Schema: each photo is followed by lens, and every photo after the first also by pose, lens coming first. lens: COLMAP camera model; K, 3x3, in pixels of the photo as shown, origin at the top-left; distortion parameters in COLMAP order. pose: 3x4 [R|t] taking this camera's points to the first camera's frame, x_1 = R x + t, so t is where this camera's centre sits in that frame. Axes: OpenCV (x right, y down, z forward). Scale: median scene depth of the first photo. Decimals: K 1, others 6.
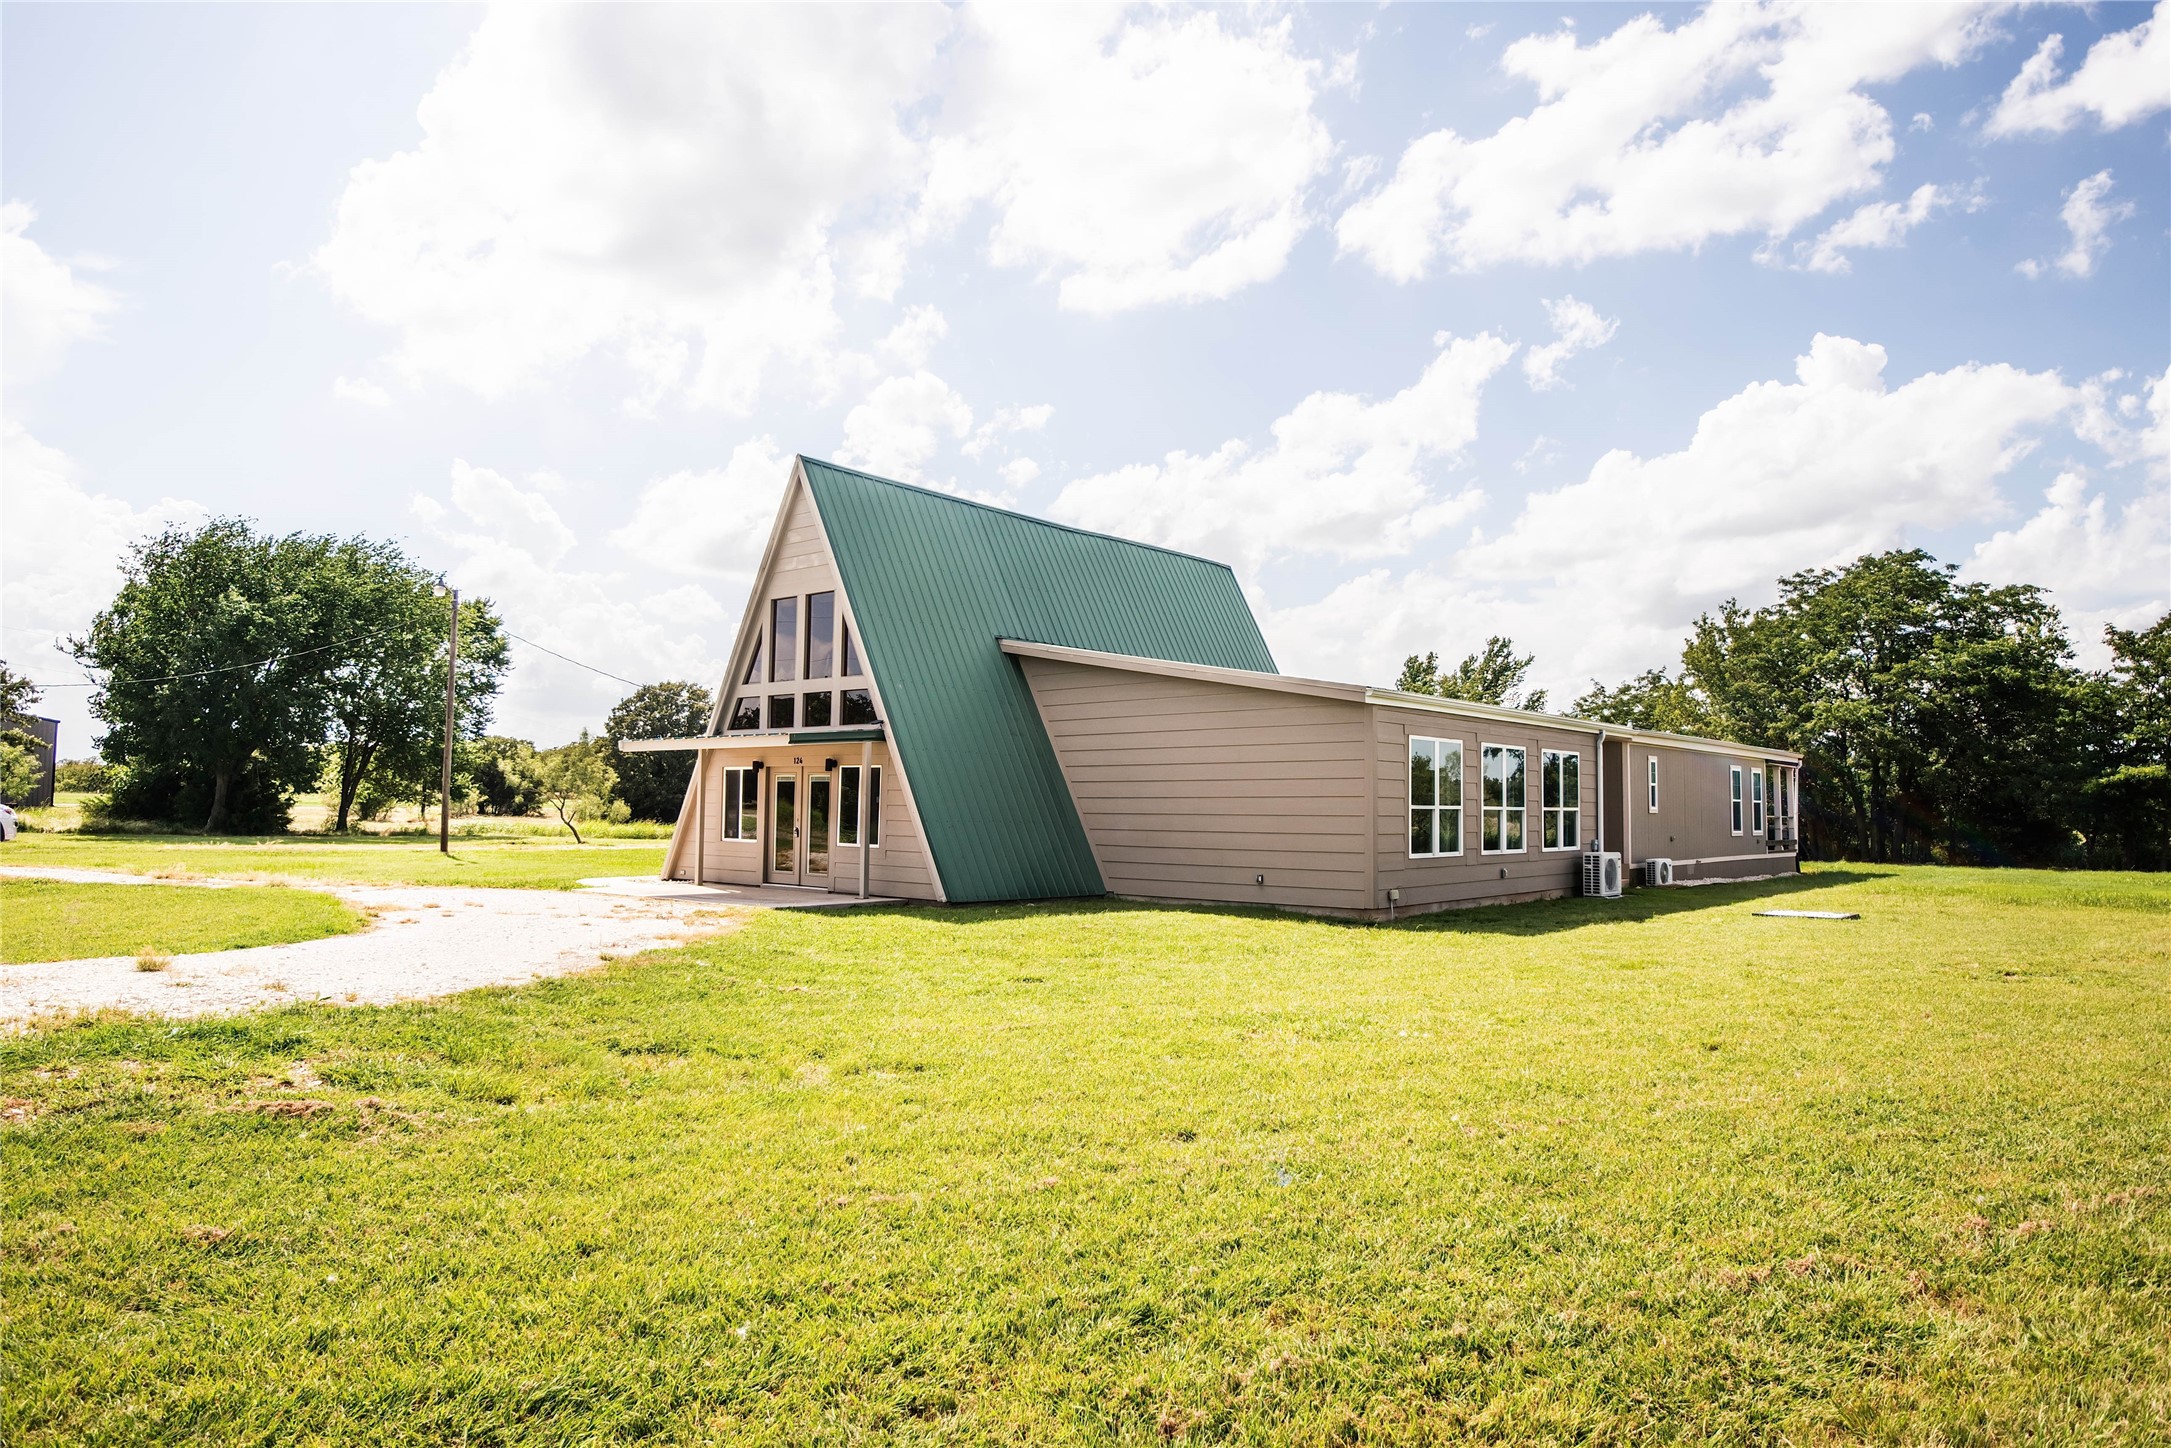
lens RADIAL K [[1392.7, 0, 1079.4], [0, 1392.7, 729.6], [0, 0, 1]] dist [-0.079300, -0.002779]
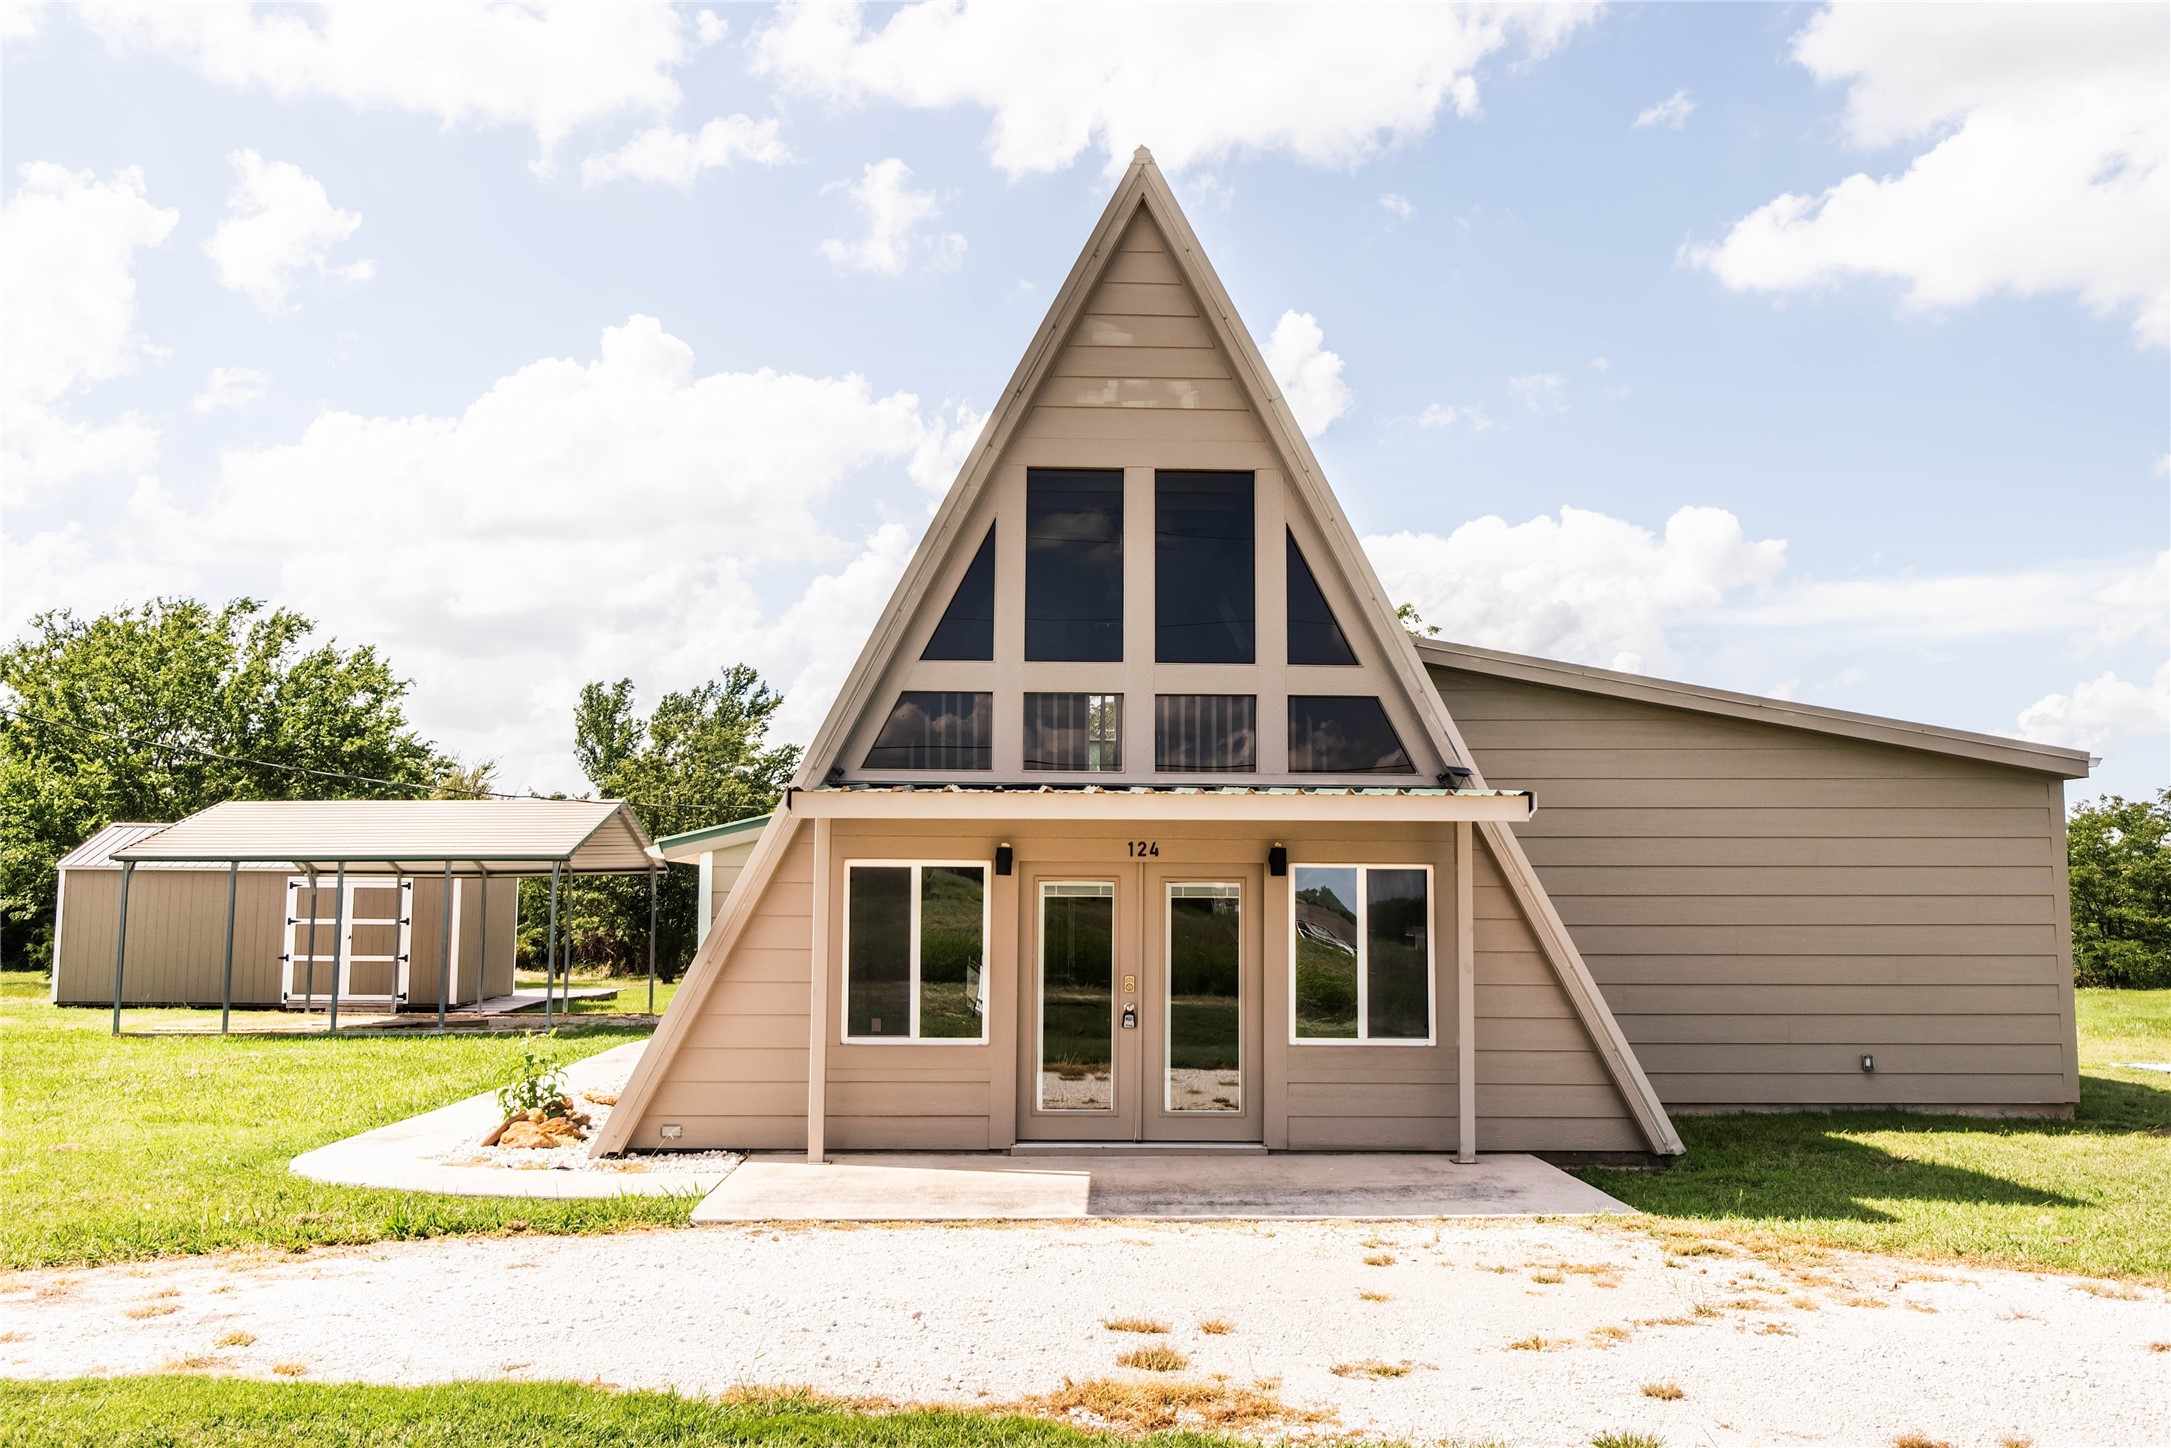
lens RADIAL K [[2005.3, 0, 1095.5], [0, 2005.3, 718.6], [0, 0, 1]] dist [0.032882, 0.000000]
pose [[0.717641, 0.058621, 0.693942, -0.618976], [-0.028531, 0.998089, -0.054808, 0.015659], [-0.695828, 0.019533, 0.717942, 0.536874]]
